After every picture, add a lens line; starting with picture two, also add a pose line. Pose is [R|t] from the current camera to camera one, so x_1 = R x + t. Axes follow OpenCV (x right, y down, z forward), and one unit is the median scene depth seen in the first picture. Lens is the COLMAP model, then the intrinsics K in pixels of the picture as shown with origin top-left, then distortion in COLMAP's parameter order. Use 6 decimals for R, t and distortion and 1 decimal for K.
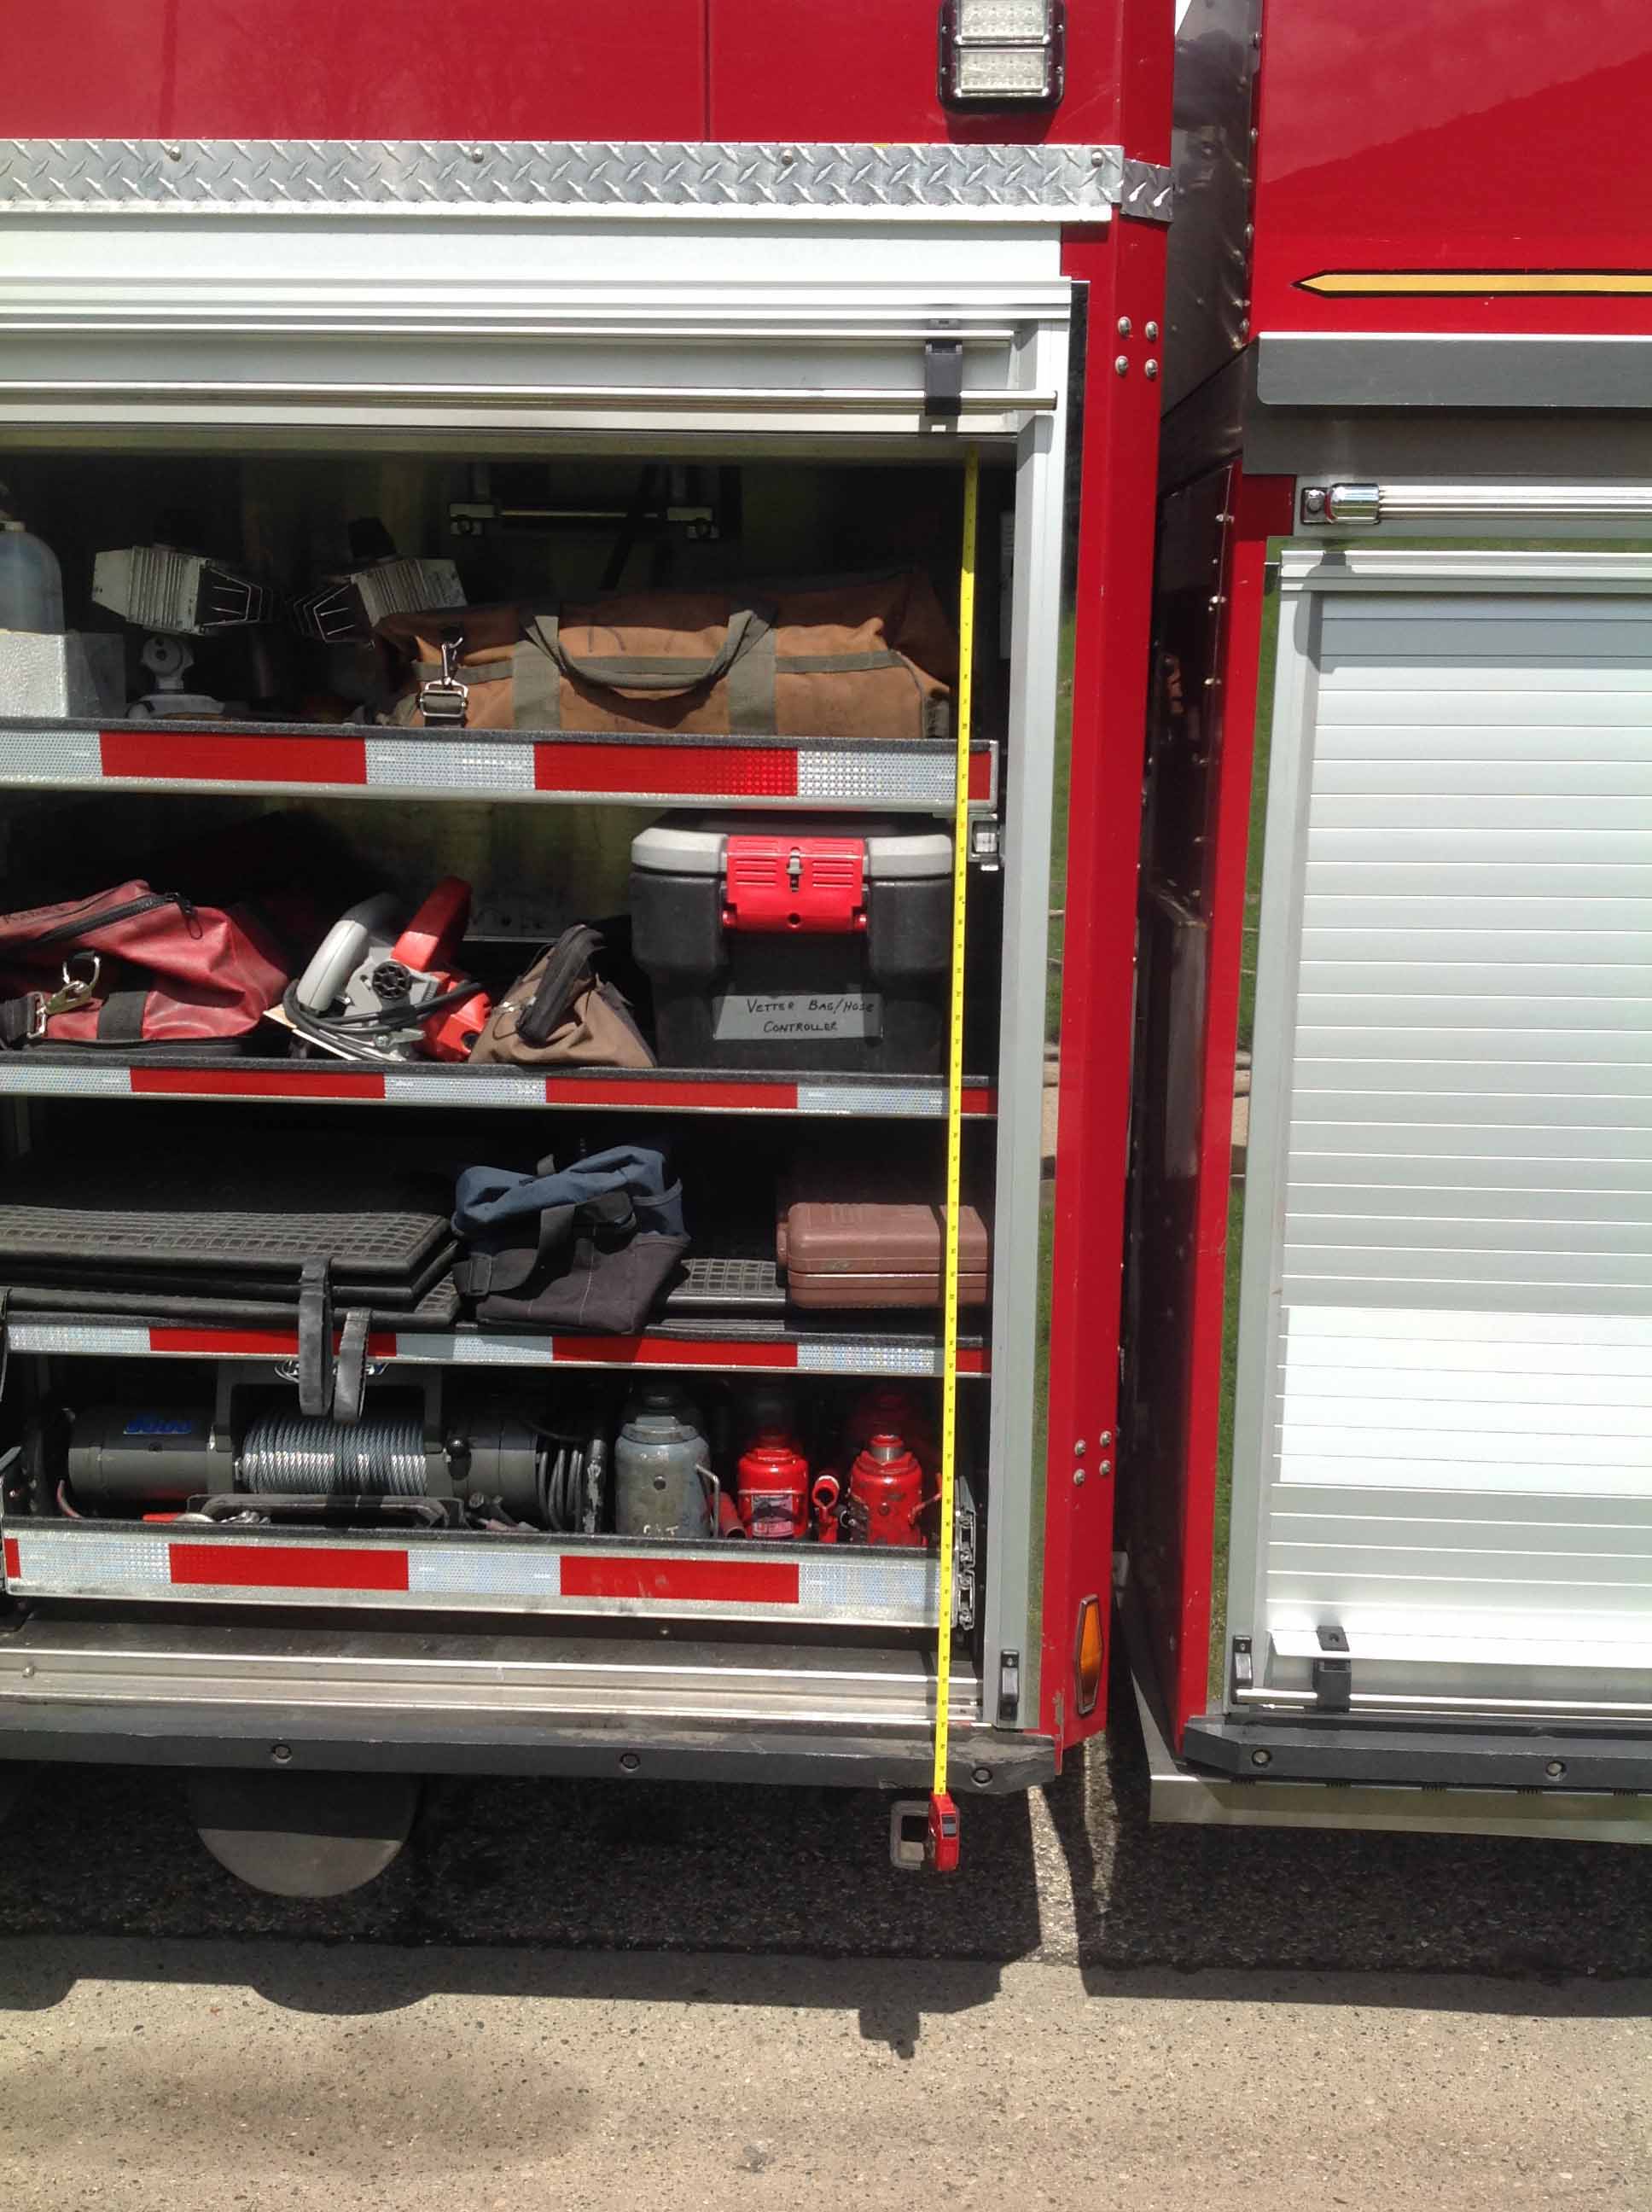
lens RADIAL K [[2264.6, 0, 881.0], [0, 2264.6, 1029.6], [0, 0, 1]] dist [0.024961, 0.009748]
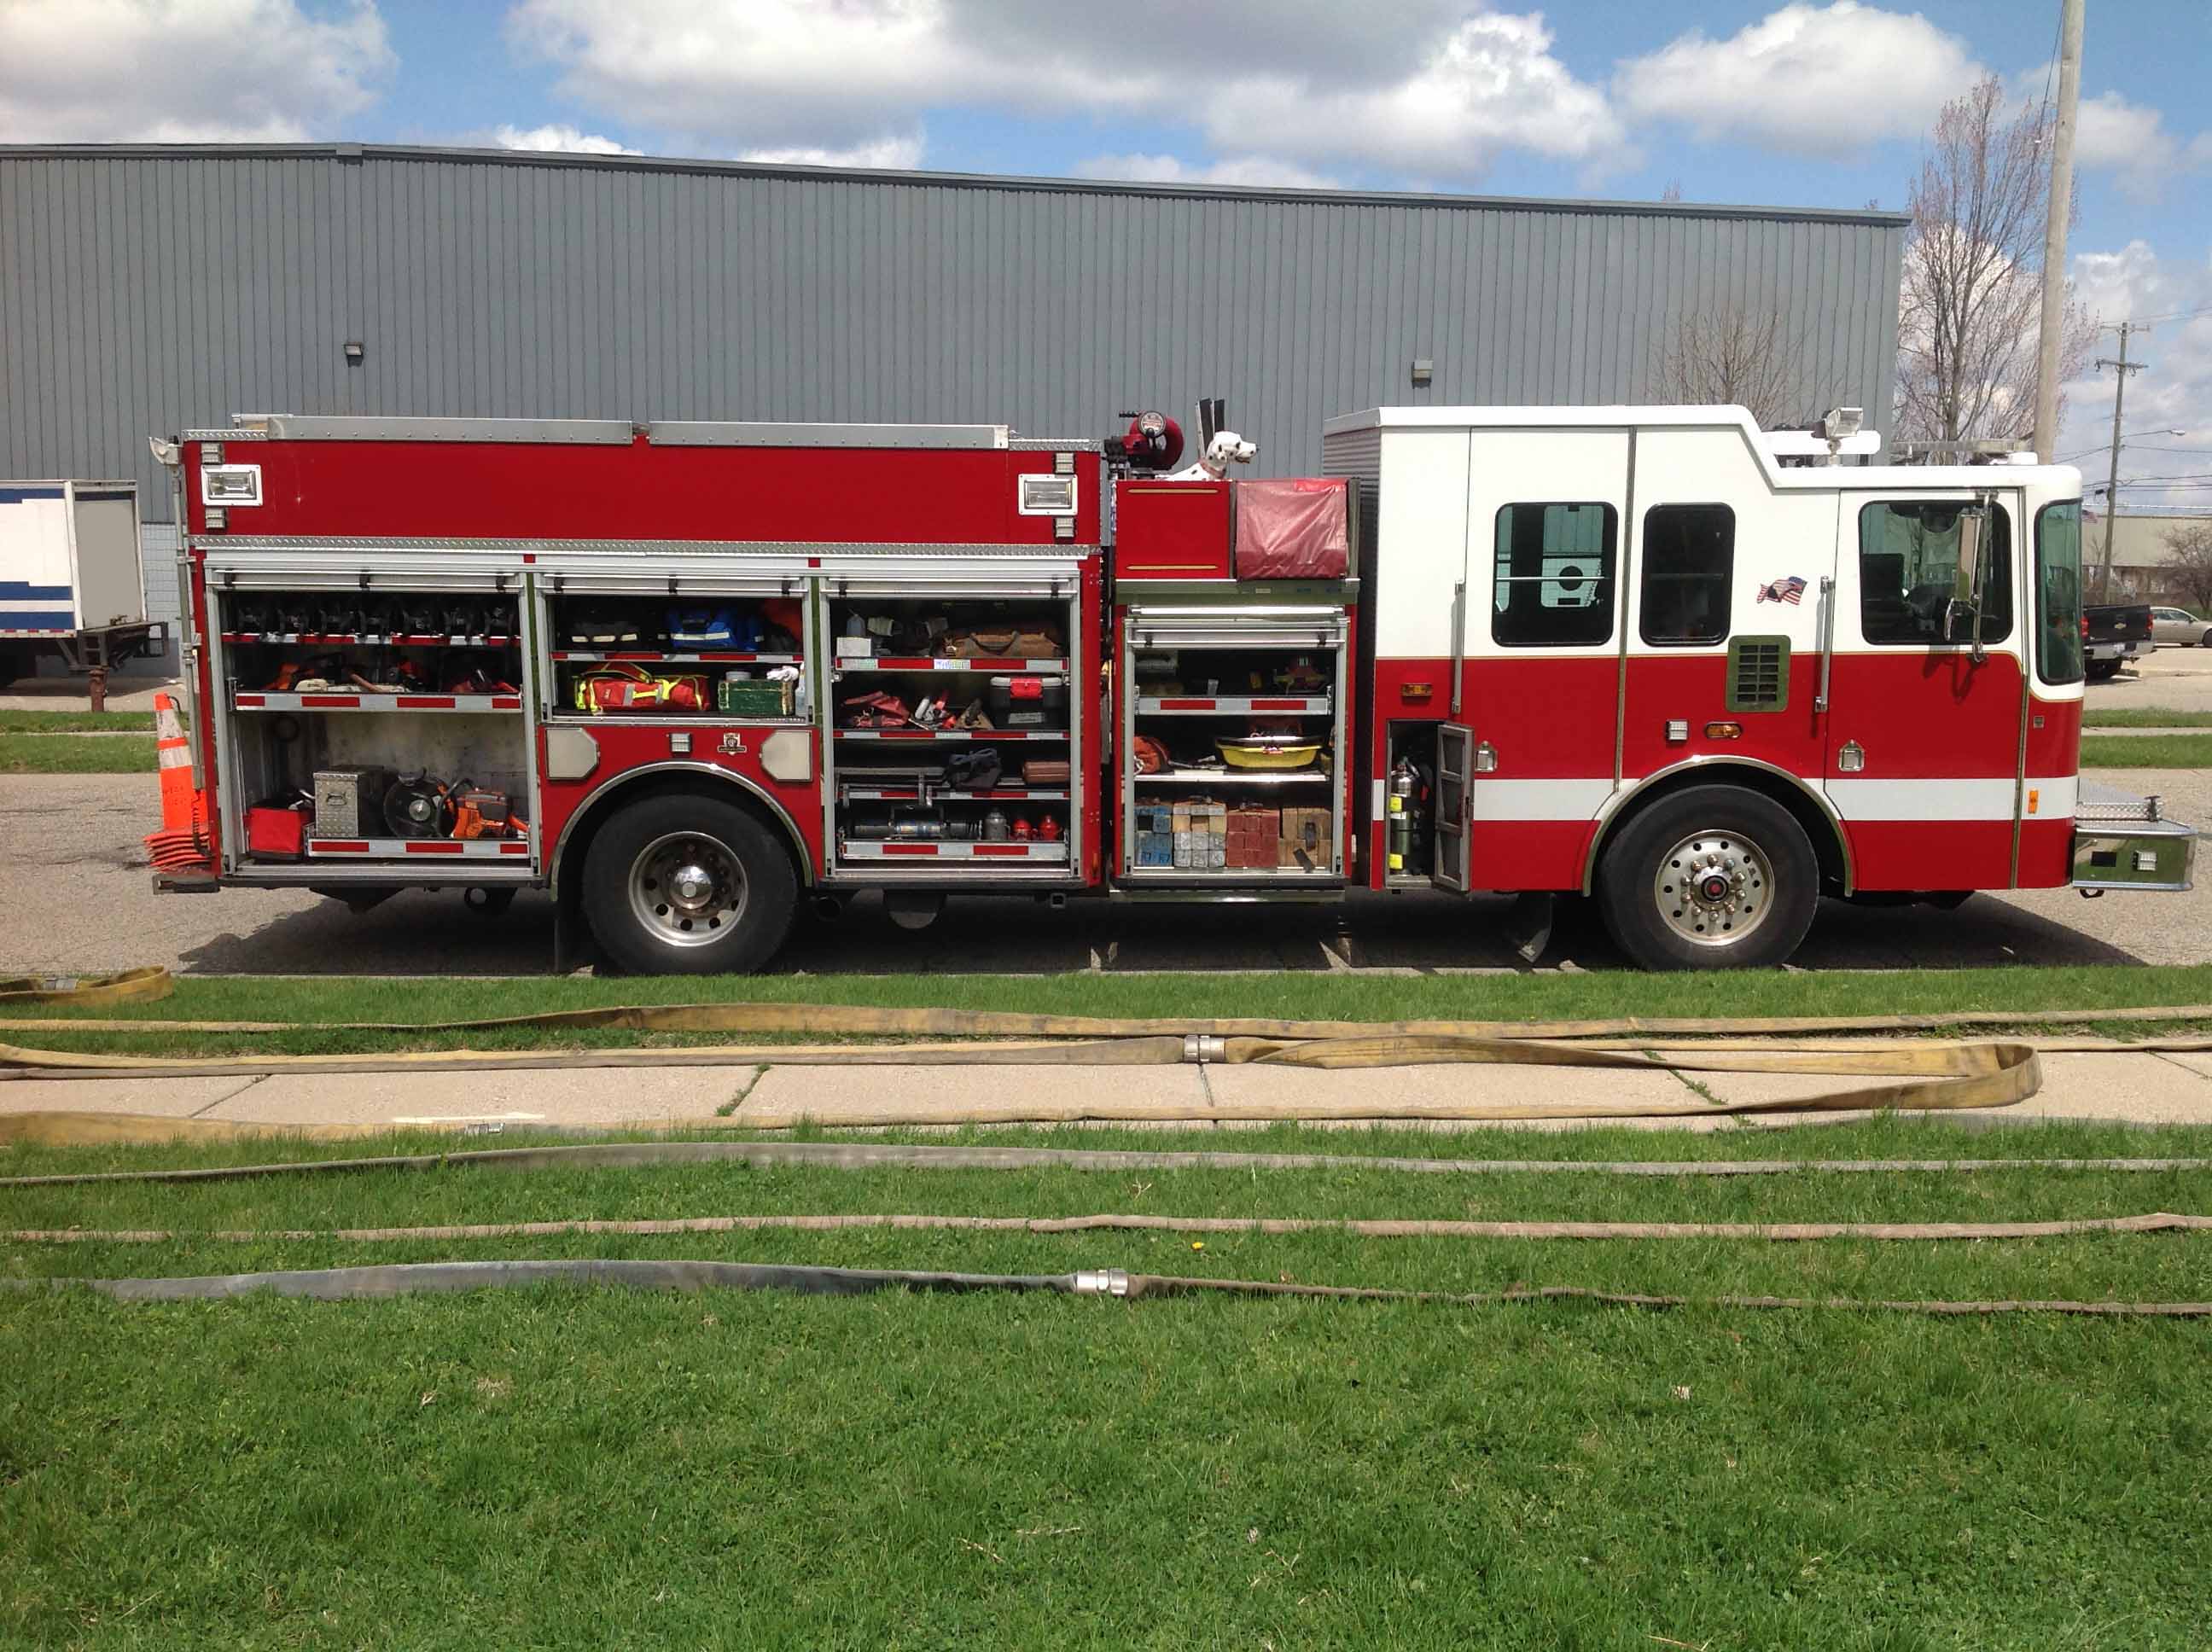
lens RADIAL K [[2264.1, 0, 1106.0], [0, 2264.1, 826.0], [0, 0, 1]] dist [0.157757, -0.329269]
pose [[0.999155, -0.016914, 0.037459, -0.049583], [0.019360, 0.997636, -0.065938, 0.496133], [-0.036255, 0.066607, 0.997120, -3.416939]]
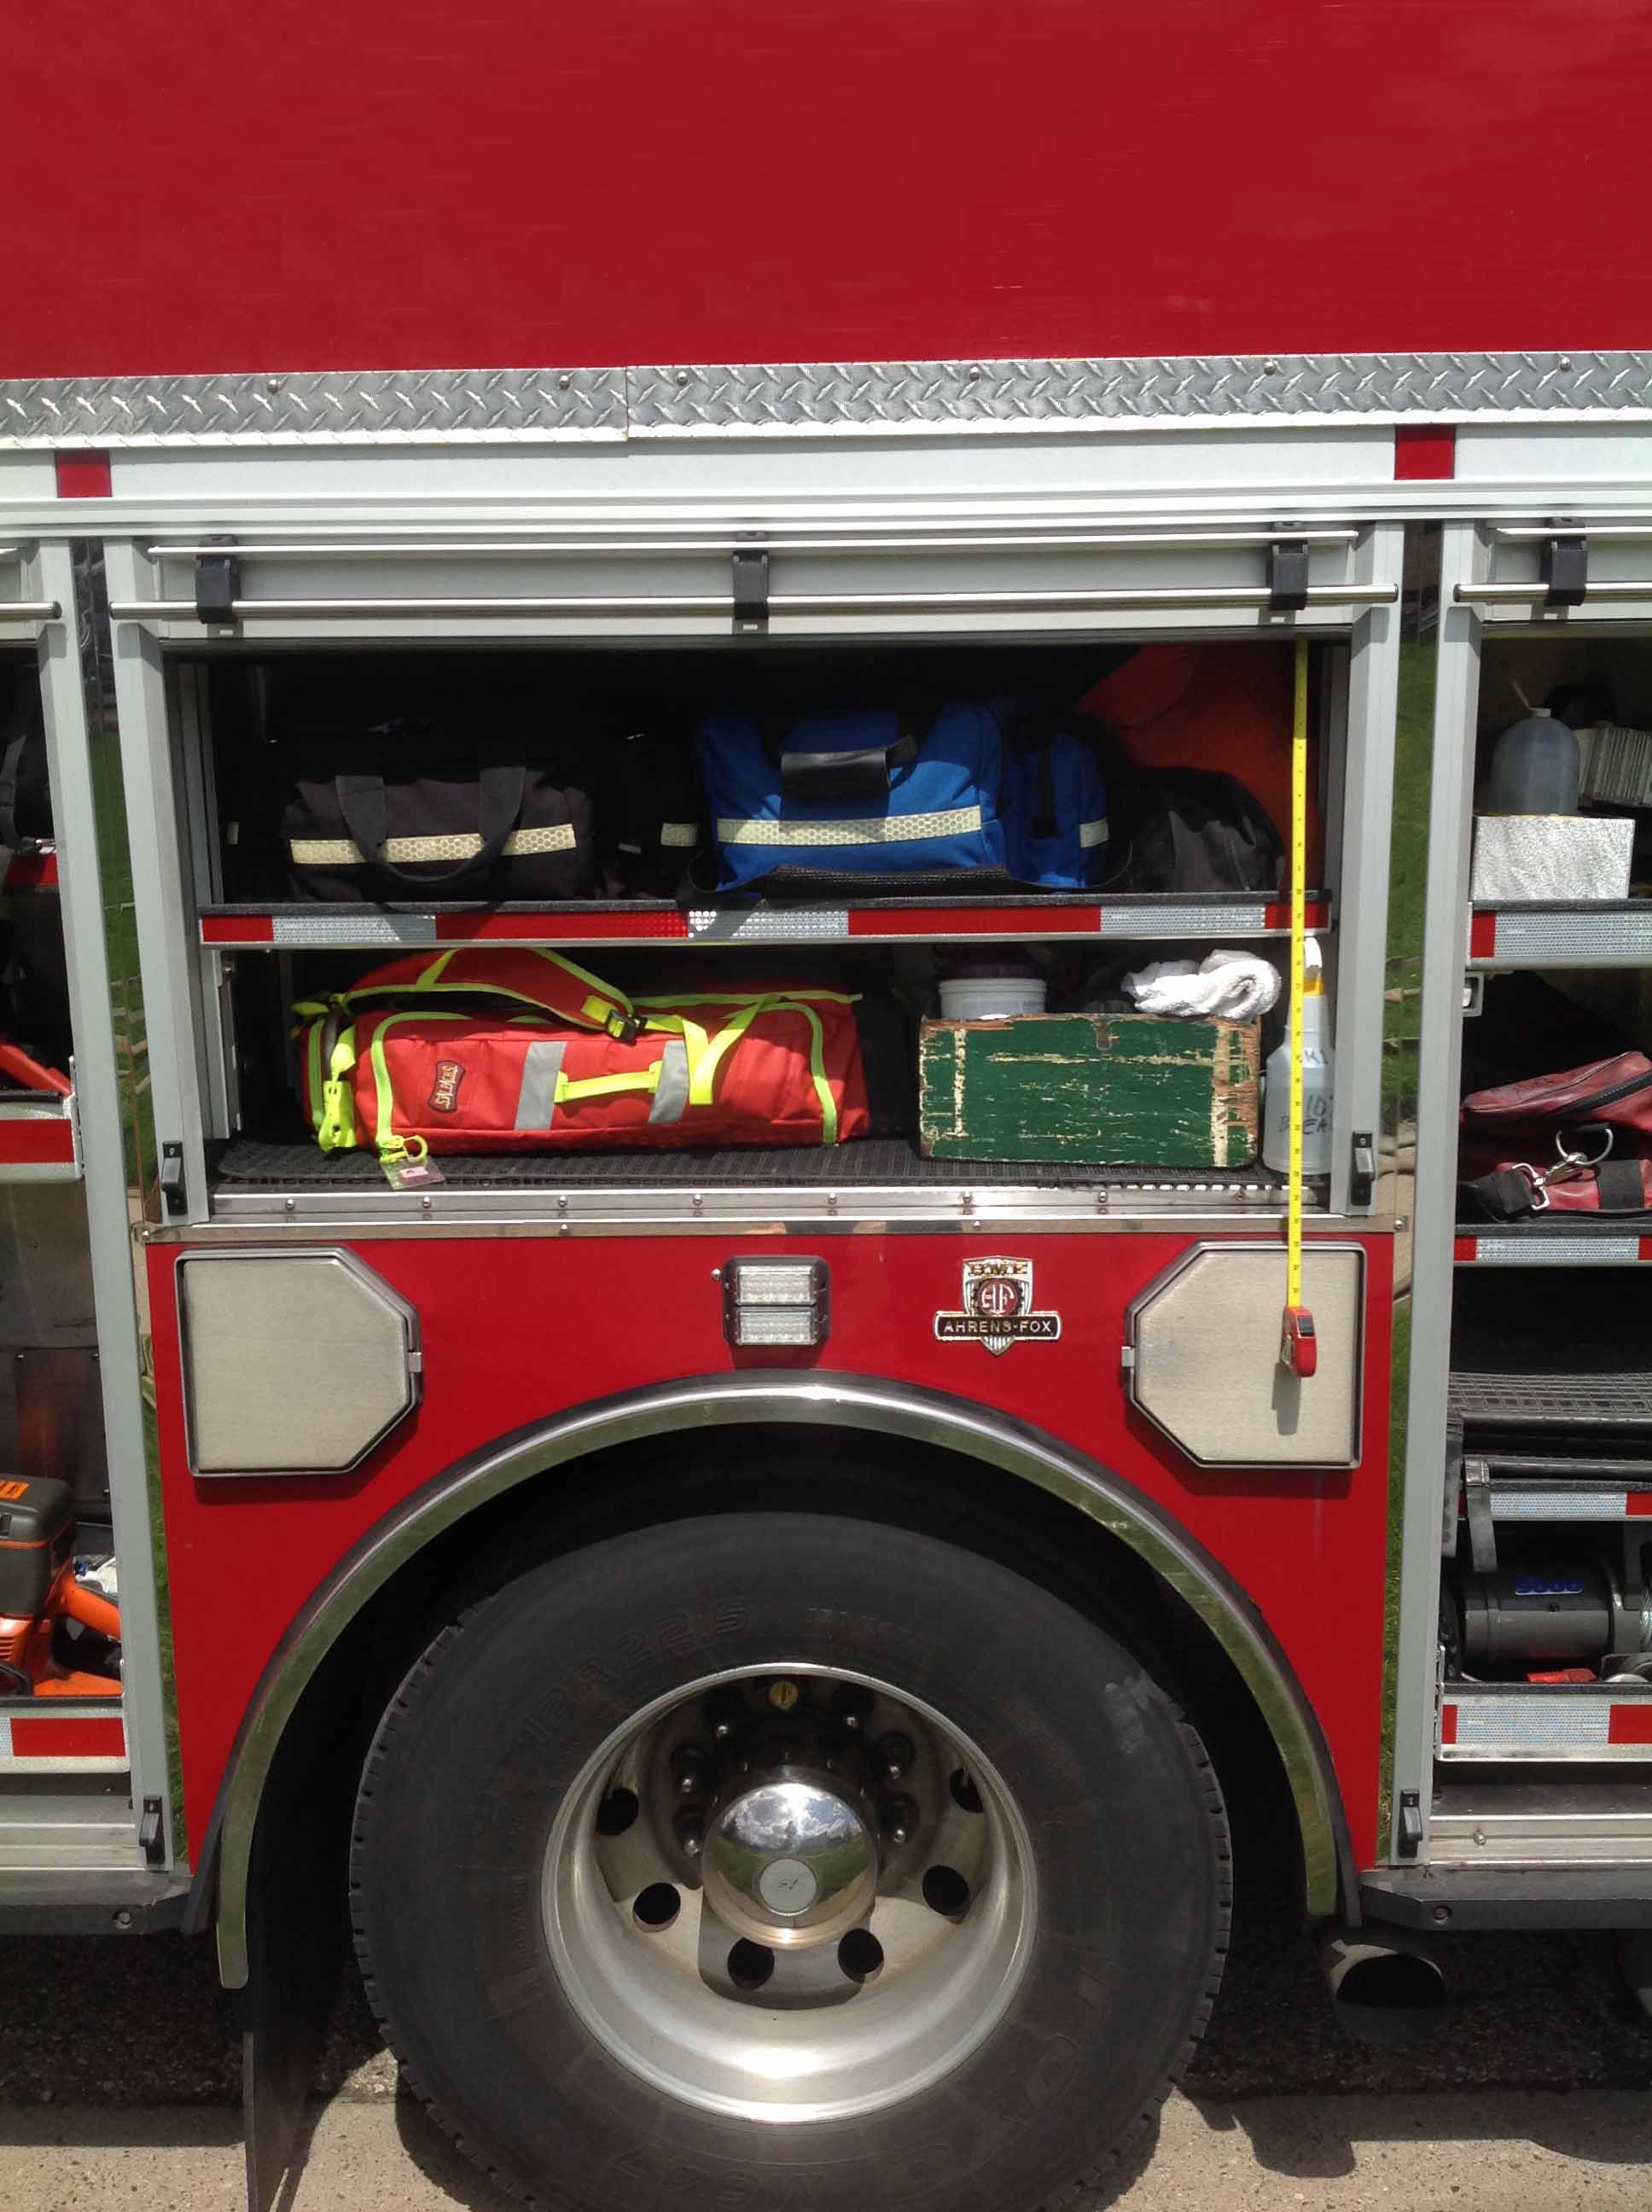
lens RADIAL K [[2178.8, 0, 826.0], [0, 2178.8, 1106.0], [0, 0, 1]] dist [0.176991, -0.463470]
pose [[0.999080, -0.031625, 0.028958, -0.701538], [0.032957, 0.998364, -0.046723, -0.006884], [-0.027433, 0.047634, 0.998488, 0.006559]]
